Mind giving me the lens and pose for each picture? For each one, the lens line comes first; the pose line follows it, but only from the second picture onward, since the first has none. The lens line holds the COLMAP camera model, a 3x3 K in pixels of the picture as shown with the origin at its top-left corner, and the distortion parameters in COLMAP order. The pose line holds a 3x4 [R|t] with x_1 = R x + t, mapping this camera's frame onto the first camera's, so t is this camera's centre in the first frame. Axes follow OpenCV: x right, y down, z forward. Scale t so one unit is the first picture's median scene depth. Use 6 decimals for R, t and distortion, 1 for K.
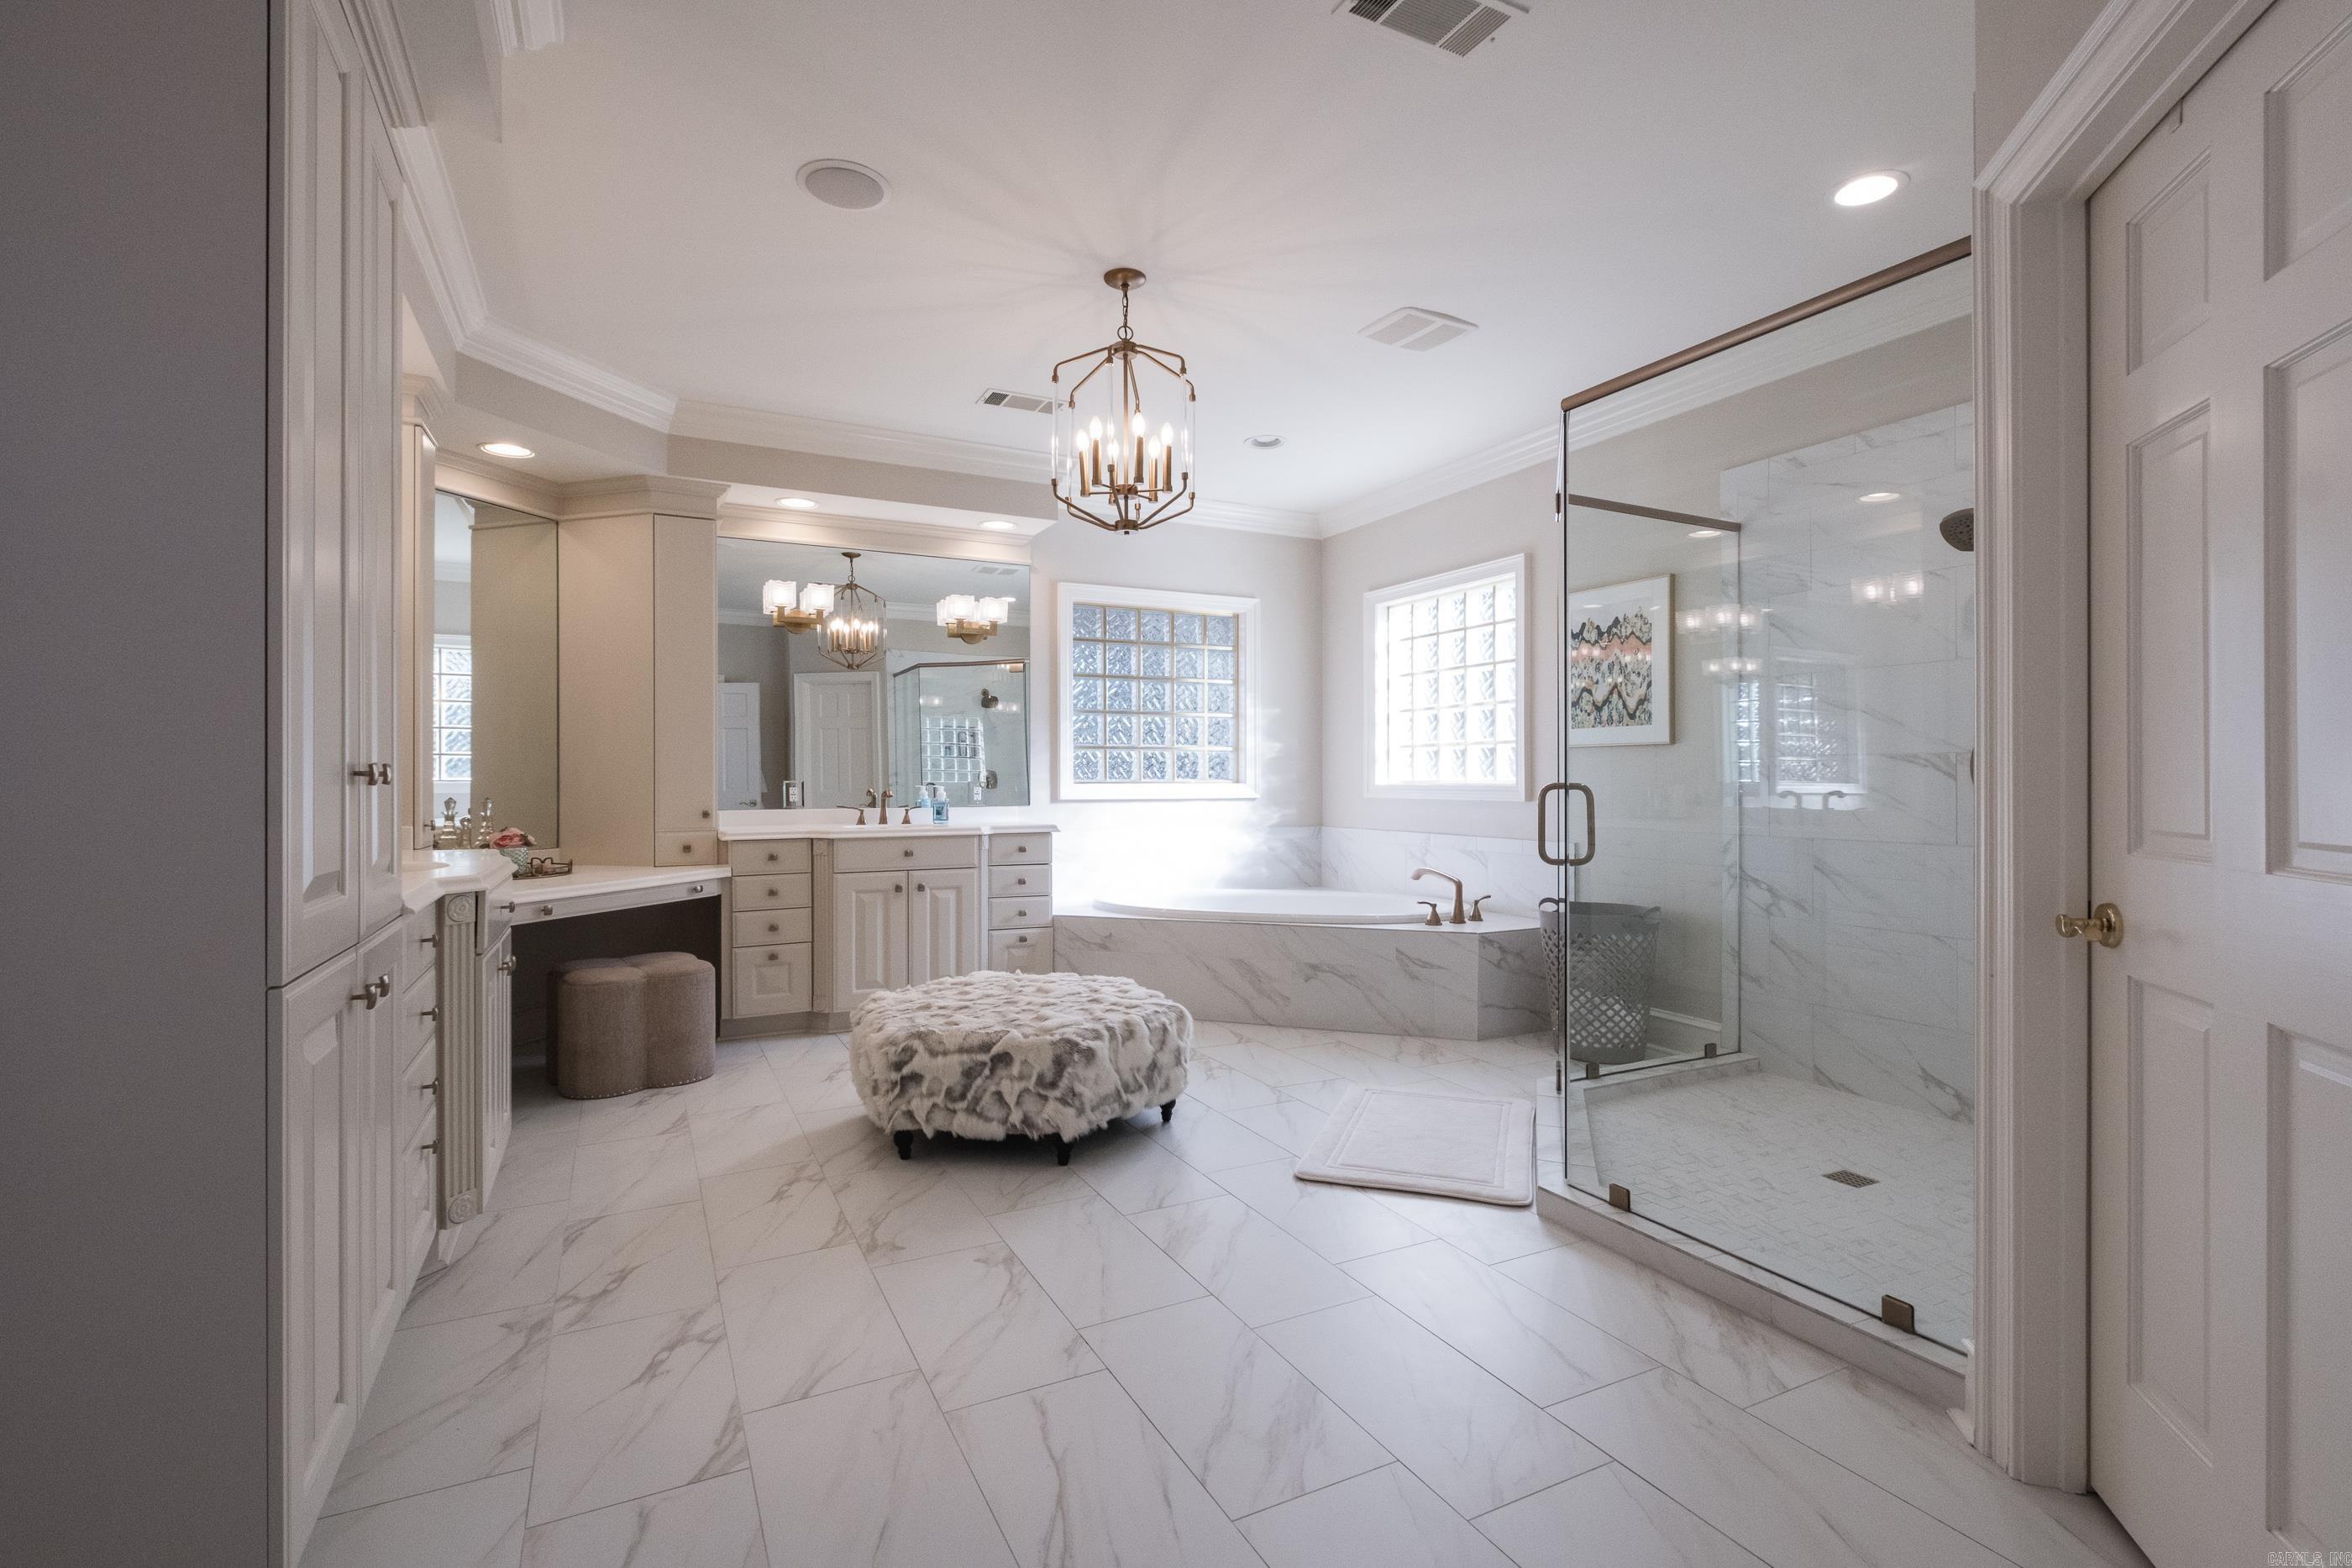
lens RADIAL K [[1040.0, 0, 1176.0], [0, 1040.0, 784.0], [0, 0, 1]] dist [0.012502, -0.008864]
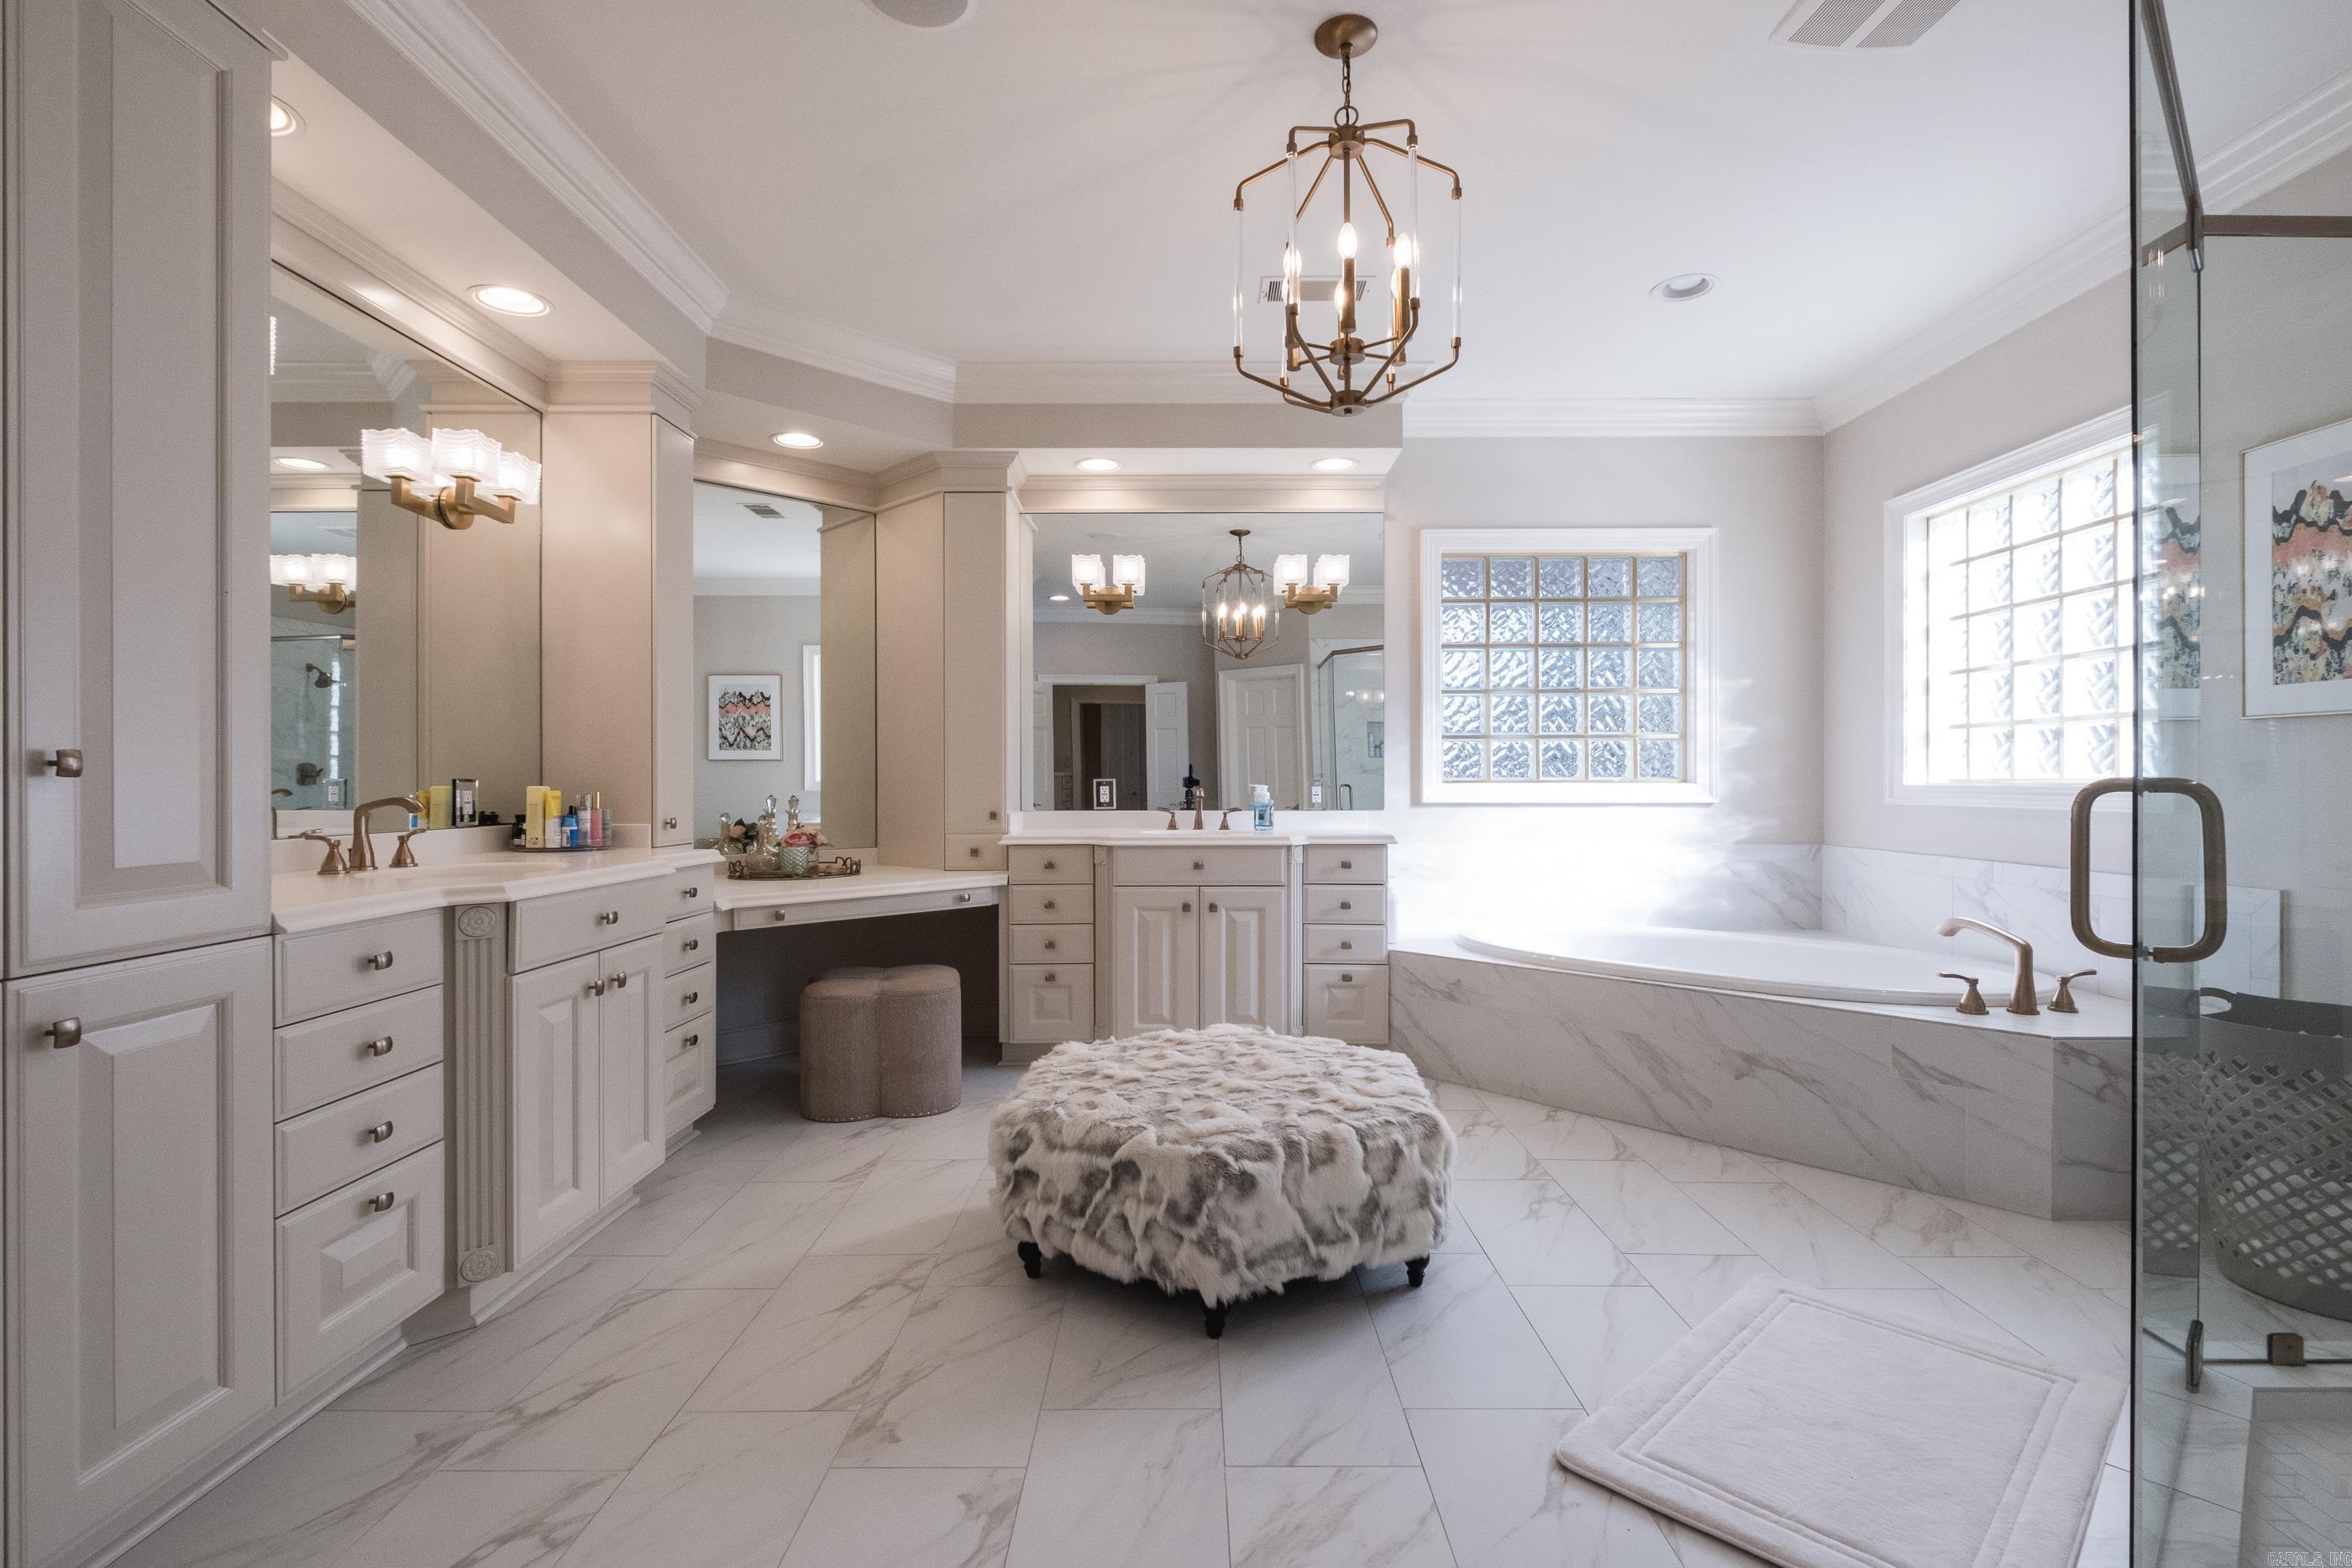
lens RADIAL K [[1058.7, 0, 1215.5], [0, 1058.7, 786.6], [0, 0, 1]] dist [0.012163, -0.007488]
pose [[0.893134, 0.002803, -0.449782, 0.144485], [-0.002205, 0.999996, 0.001854, 0.001814], [0.449785, -0.000664, 0.893137, 0.263988]]
